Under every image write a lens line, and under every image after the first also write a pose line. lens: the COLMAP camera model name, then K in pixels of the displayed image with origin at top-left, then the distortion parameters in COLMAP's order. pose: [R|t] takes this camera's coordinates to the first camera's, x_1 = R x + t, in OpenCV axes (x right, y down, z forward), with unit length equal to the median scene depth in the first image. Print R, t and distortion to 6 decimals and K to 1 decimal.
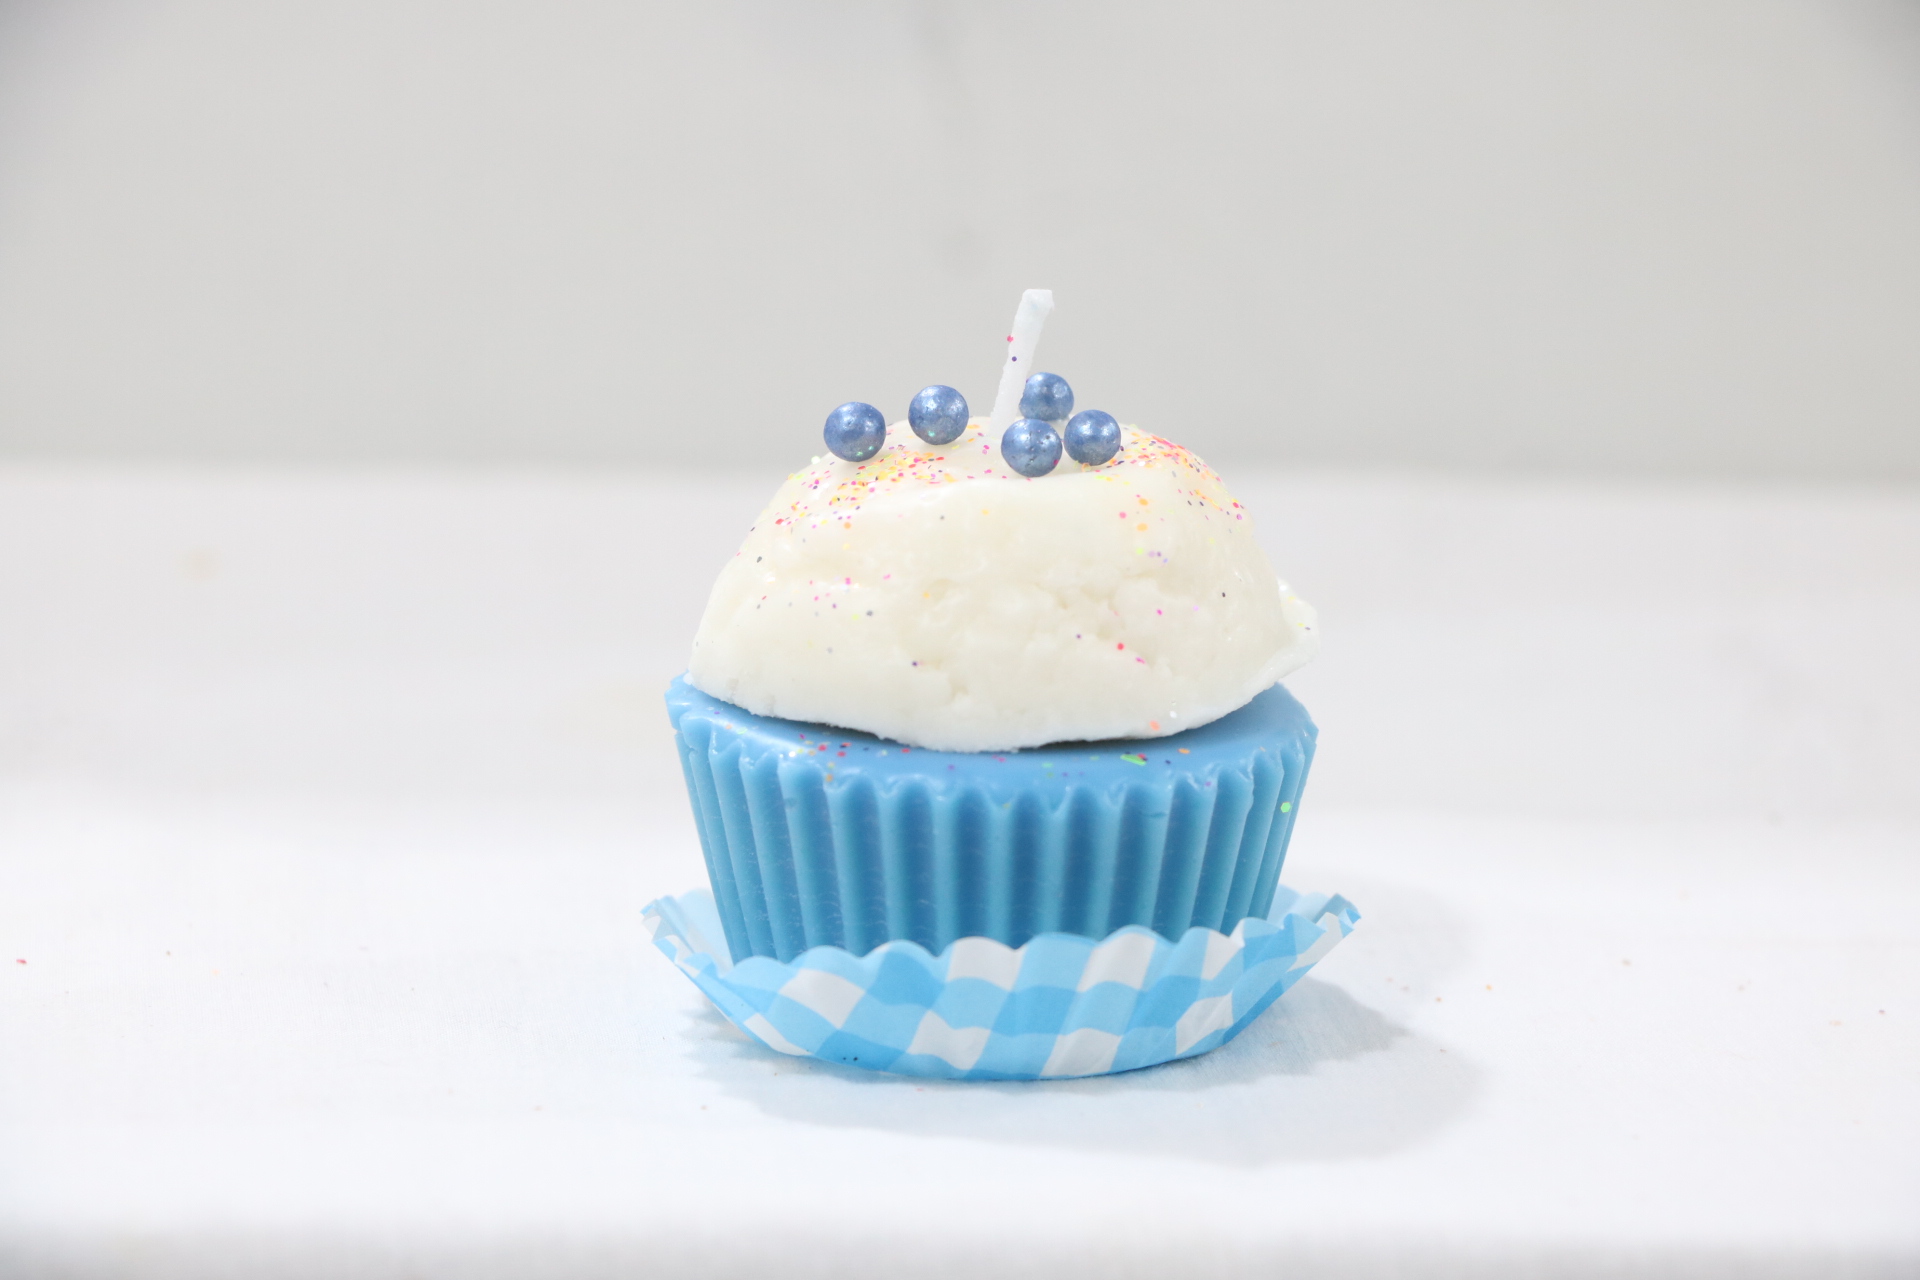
lens RADIAL K [[5471.6, 0, 960.0], [0, 5471.6, 640.0], [0, 0, 1]] dist [0.049032, 0.656105]
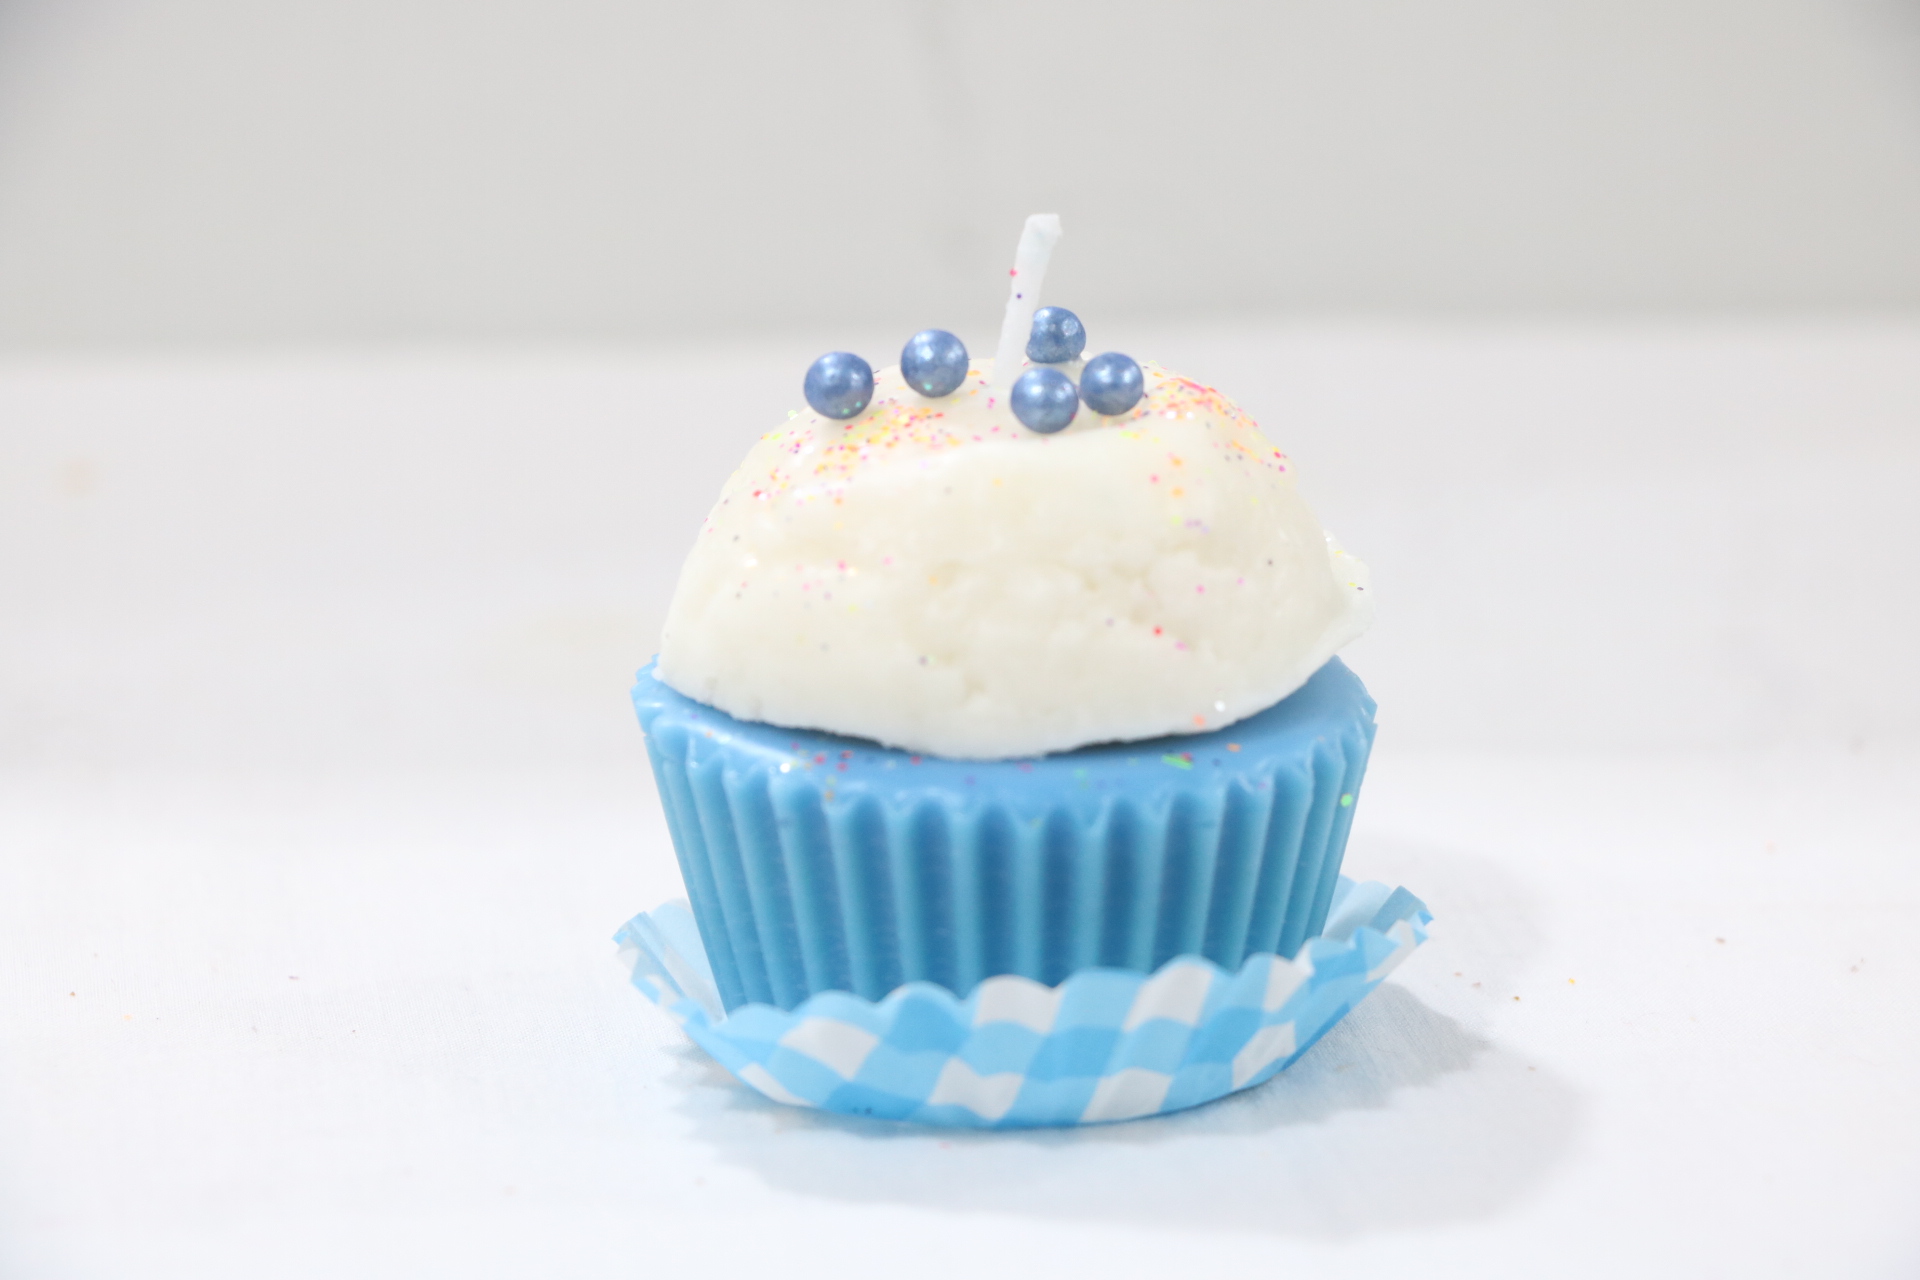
lens RADIAL K [[5471.6, 0, 960.0], [0, 5471.6, 640.0], [0, 0, 1]] dist [0.049032, 0.656105]
pose [[0.999172, -0.034459, 0.021640, -0.020672], [0.033404, 0.998319, 0.047360, -0.039087], [-0.023236, -0.046597, 0.998643, 0.129468]]
